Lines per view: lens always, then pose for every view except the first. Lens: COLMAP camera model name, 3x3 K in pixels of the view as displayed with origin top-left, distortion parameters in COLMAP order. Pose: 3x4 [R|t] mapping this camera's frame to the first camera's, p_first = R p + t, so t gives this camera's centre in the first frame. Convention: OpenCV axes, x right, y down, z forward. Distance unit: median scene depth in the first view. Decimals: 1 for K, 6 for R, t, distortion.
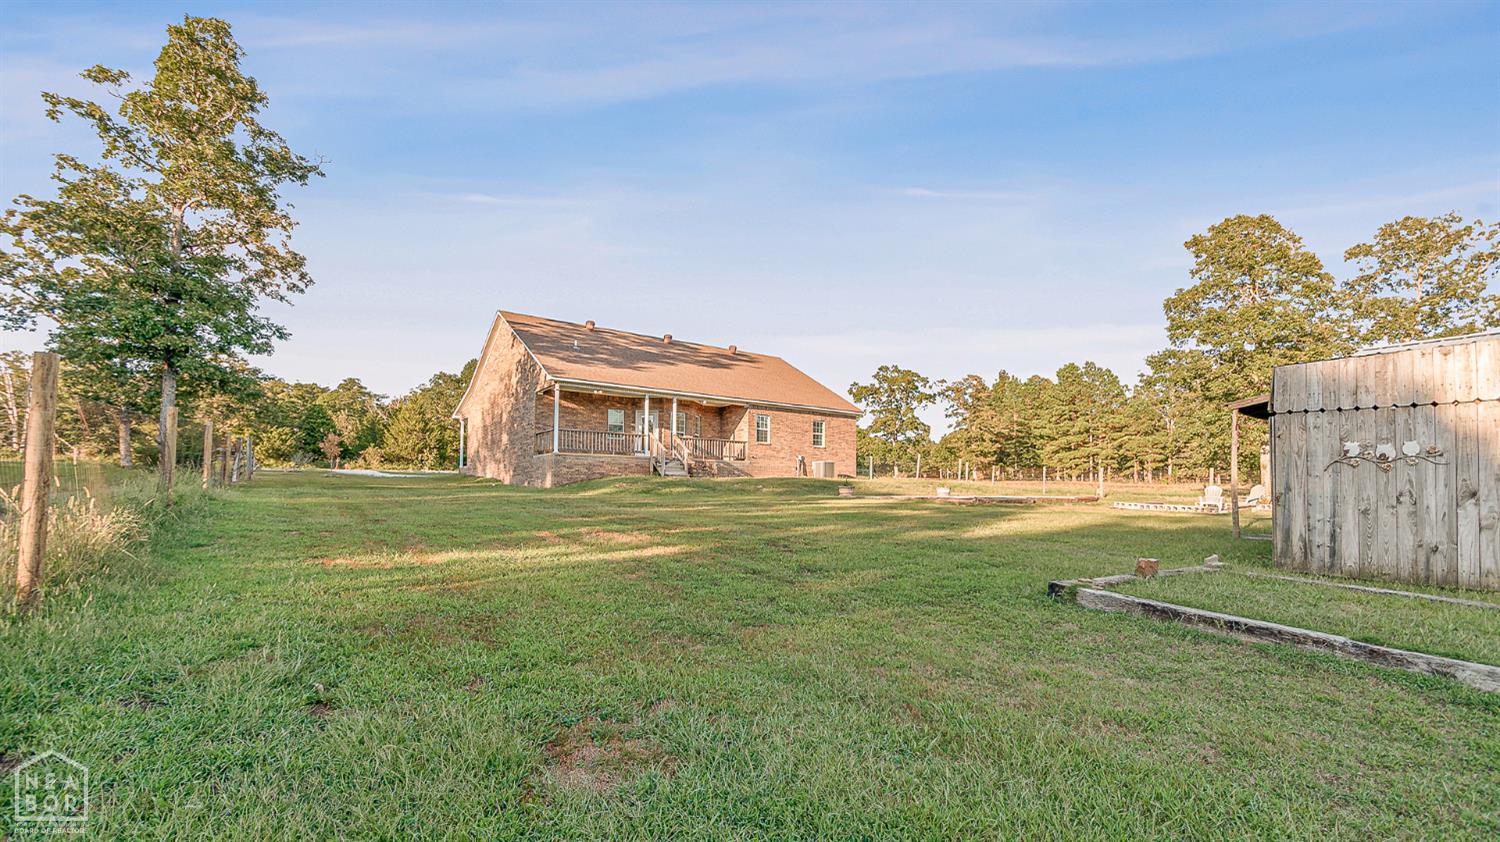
lens RADIAL K [[675.5, 0, 722.2], [0, 675.5, 398.6], [0, 0, 1]] dist [-0.000583, -0.000859]
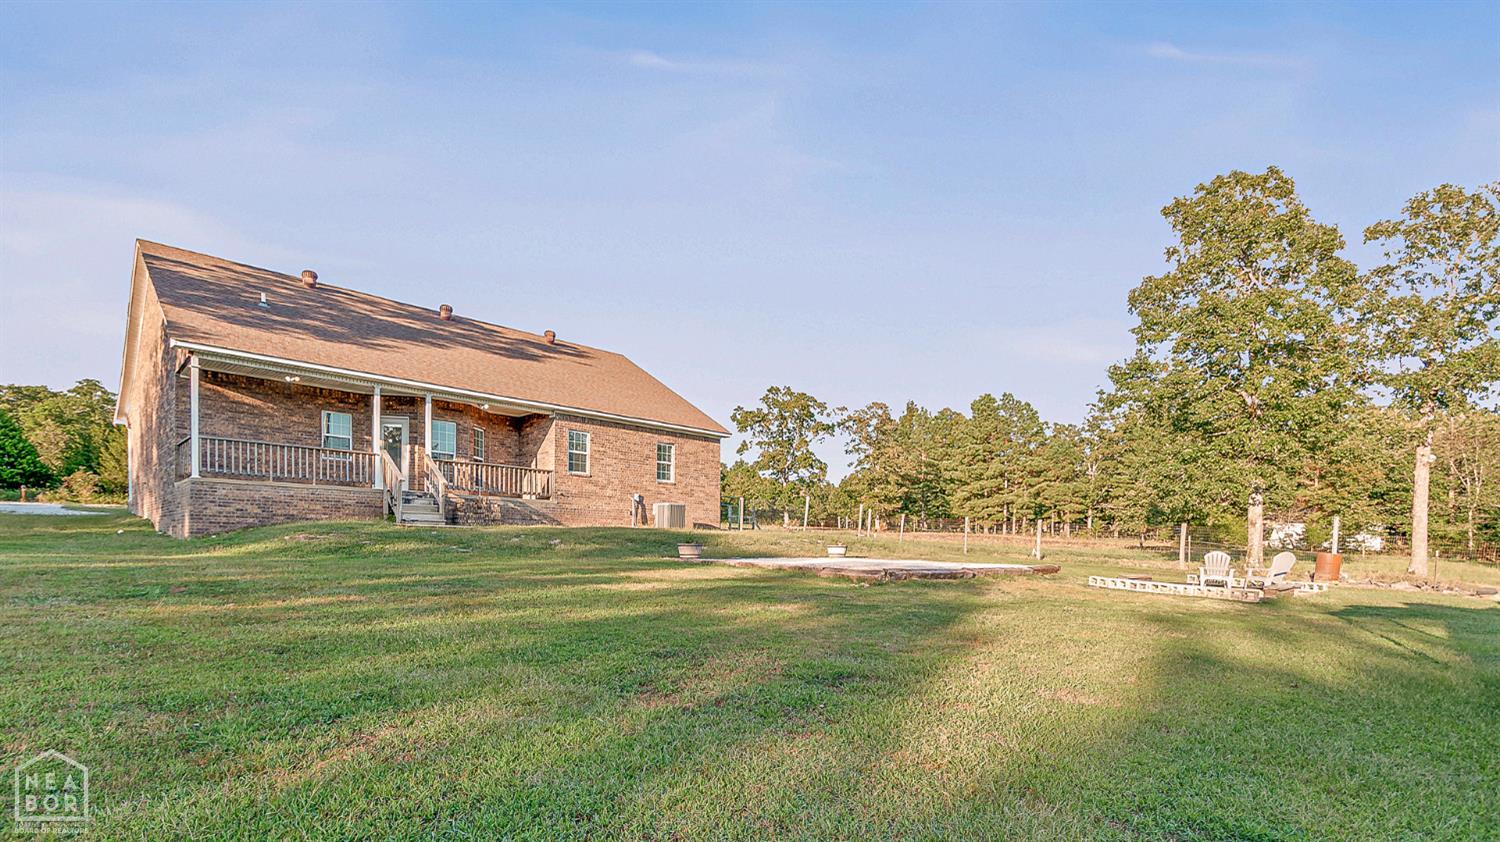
lens RADIAL K [[729.0, 0, 750.6], [0, 729.0, 360.0], [0, 0, 1]] dist [0.000249, 0.000190]
pose [[0.981760, 0.056706, 0.181470, 0.051546], [-0.037769, 0.993632, -0.106157, 0.014057], [-0.186335, 0.097366, 0.977650, 0.147014]]
